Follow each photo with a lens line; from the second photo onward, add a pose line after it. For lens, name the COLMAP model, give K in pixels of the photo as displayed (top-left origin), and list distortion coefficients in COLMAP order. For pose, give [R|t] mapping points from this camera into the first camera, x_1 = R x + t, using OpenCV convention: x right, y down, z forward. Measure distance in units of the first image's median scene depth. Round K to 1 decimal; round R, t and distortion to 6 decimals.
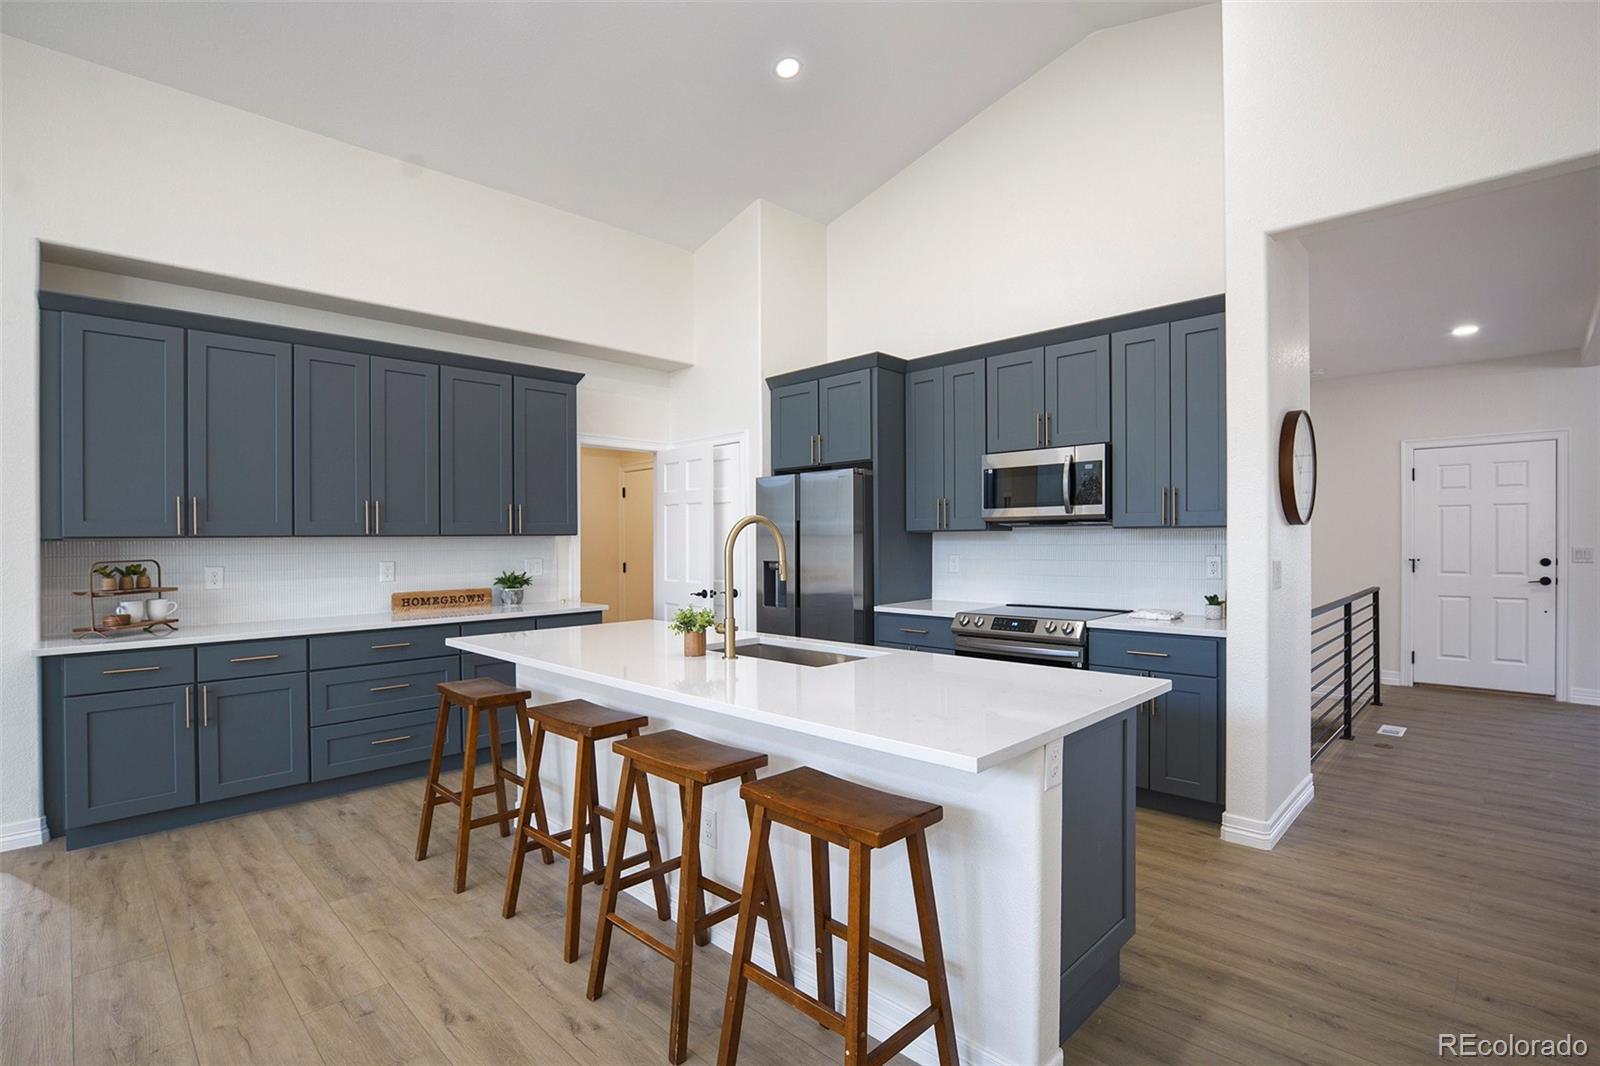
lens RADIAL K [[744.3, 0, 794.7], [0, 744.3, 541.7], [0, 0, 1]] dist [-0.016486, 0.000873]
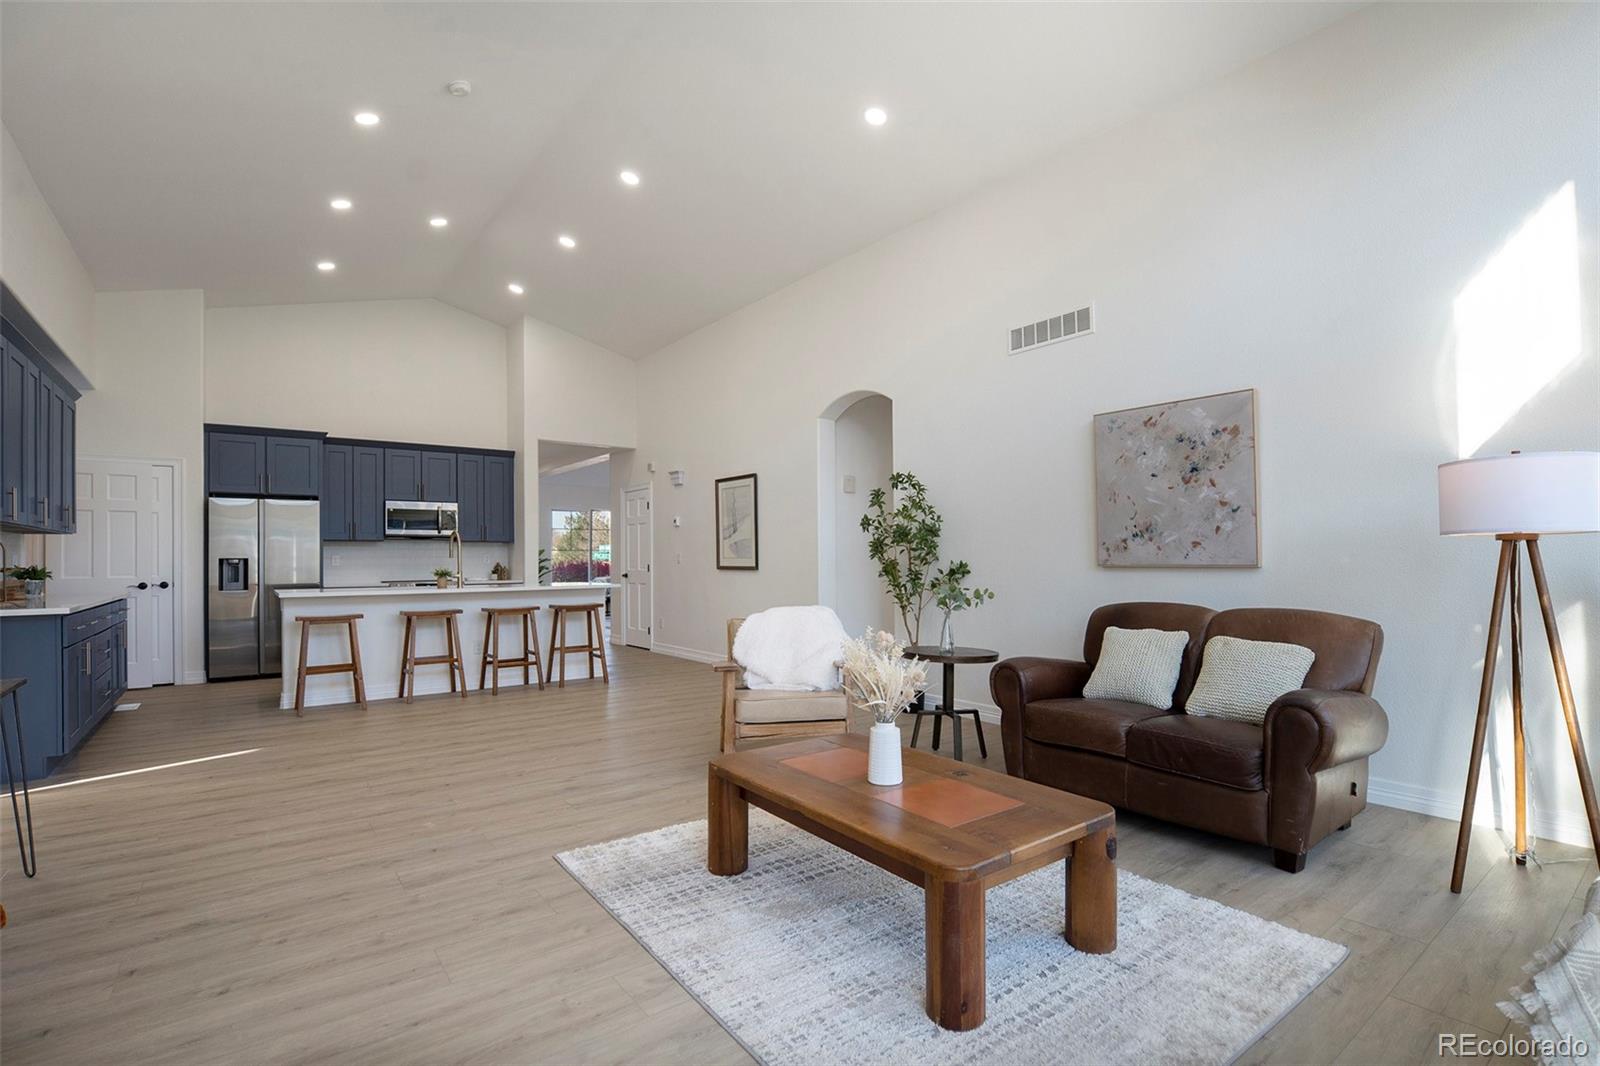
lens RADIAL K [[744.3, 0, 801.9], [0, 744.3, 546.3], [0, 0, 1]] dist [-0.016486, 0.000873]
pose [[0.137983, 0.025229, 0.990113, -1.427959], [0.012359, 0.999554, -0.027192, 0.060052], [-0.990358, 0.015989, 0.137609, -0.284438]]
